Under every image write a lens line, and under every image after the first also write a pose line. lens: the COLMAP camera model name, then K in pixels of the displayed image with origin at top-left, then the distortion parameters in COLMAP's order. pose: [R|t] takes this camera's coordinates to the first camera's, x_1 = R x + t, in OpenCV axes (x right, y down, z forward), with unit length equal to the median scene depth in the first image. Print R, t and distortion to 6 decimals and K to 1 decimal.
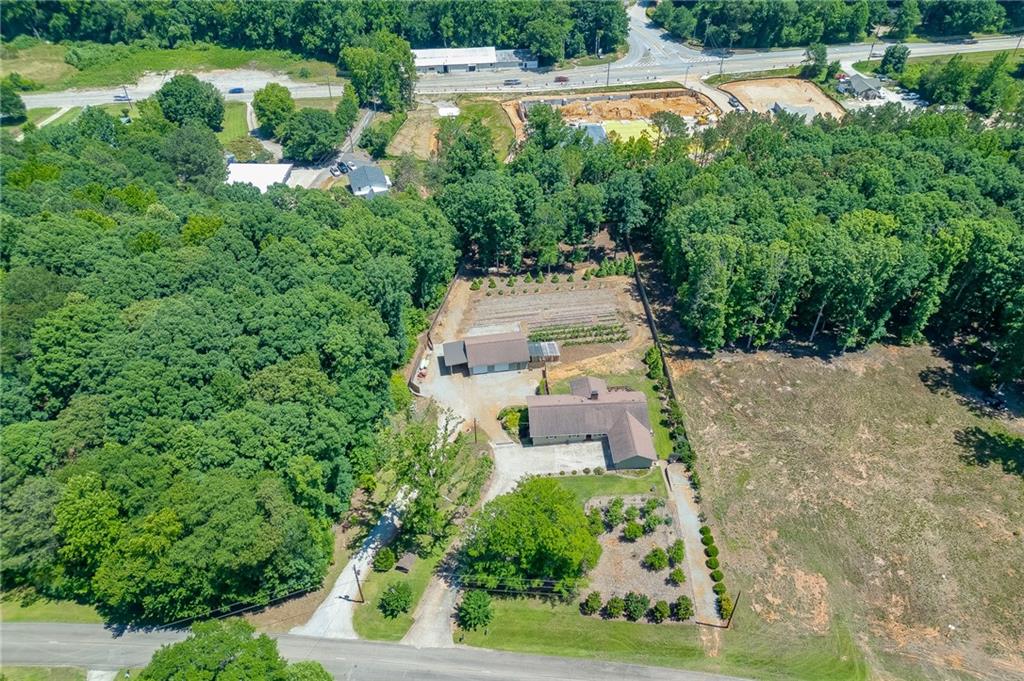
lens RADIAL K [[714.1, 0, 509.6], [0, 714.1, 343.7], [0, 0, 1]] dist [0.081539, -0.073041]
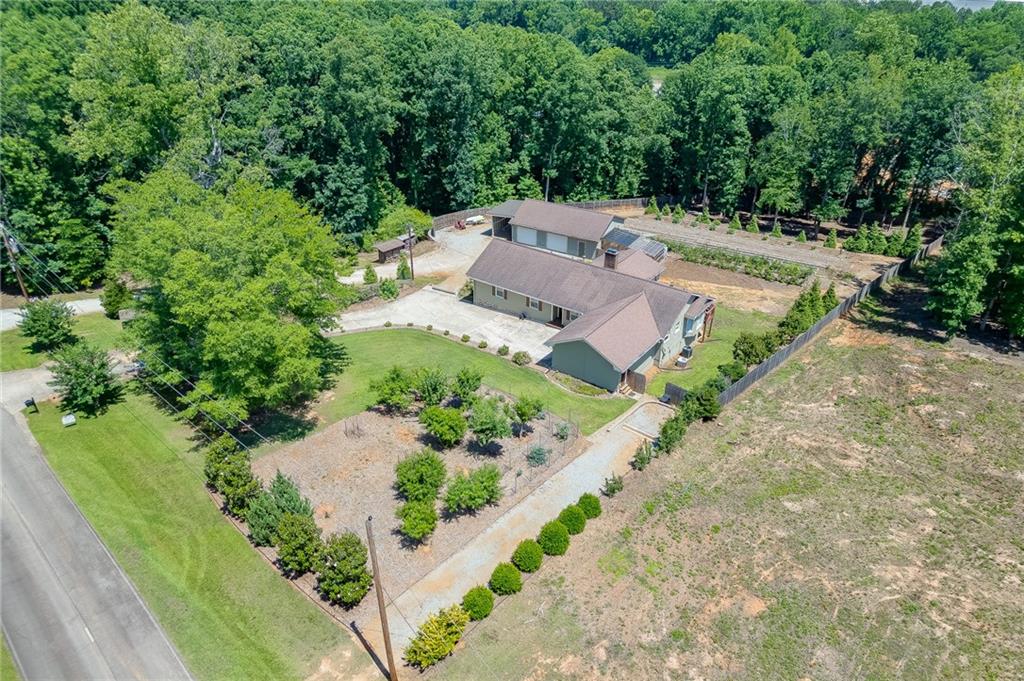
lens RADIAL K [[714.1, 0, 509.6], [0, 714.1, 343.7], [0, 0, 1]] dist [0.081539, -0.073041]
pose [[0.768487, 0.323605, -0.552003, 0.368108], [-0.431451, 0.899133, -0.073551, 0.196969], [0.472523, 0.294685, 0.830592, 0.547163]]
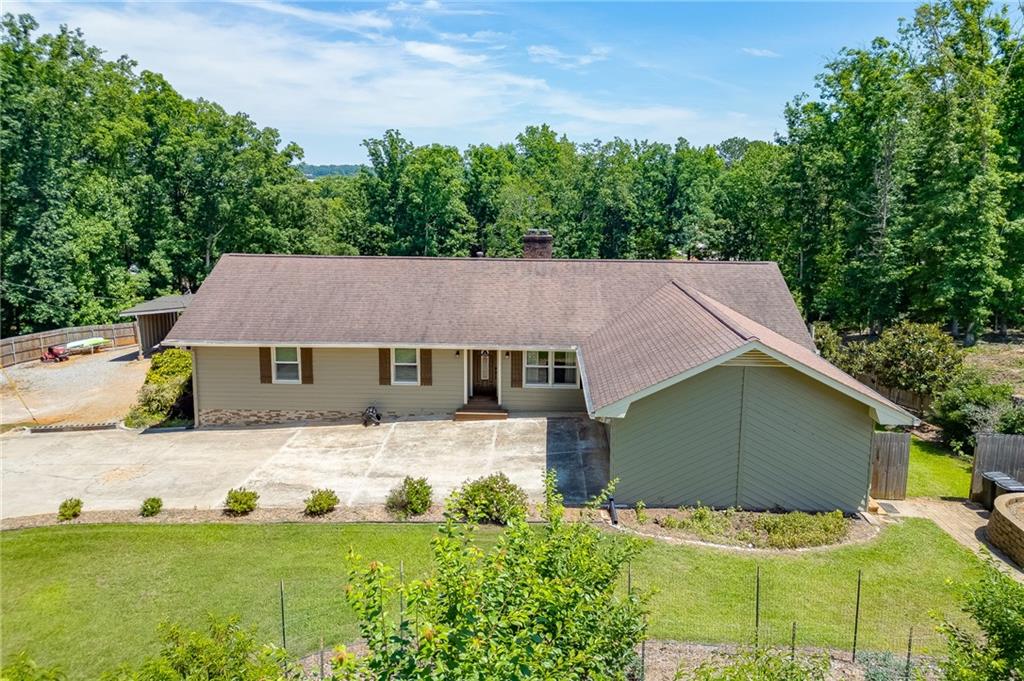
lens RADIAL K [[715.5, 0, 512.9], [0, 715.5, 297.1], [0, 0, 1]] dist [0.073037, -0.074749]
pose [[0.994317, 0.023916, -0.103739, 0.134365], [-0.076430, 0.838694, -0.539213, 0.207632], [0.074110, 0.544078, 0.835756, 0.811626]]
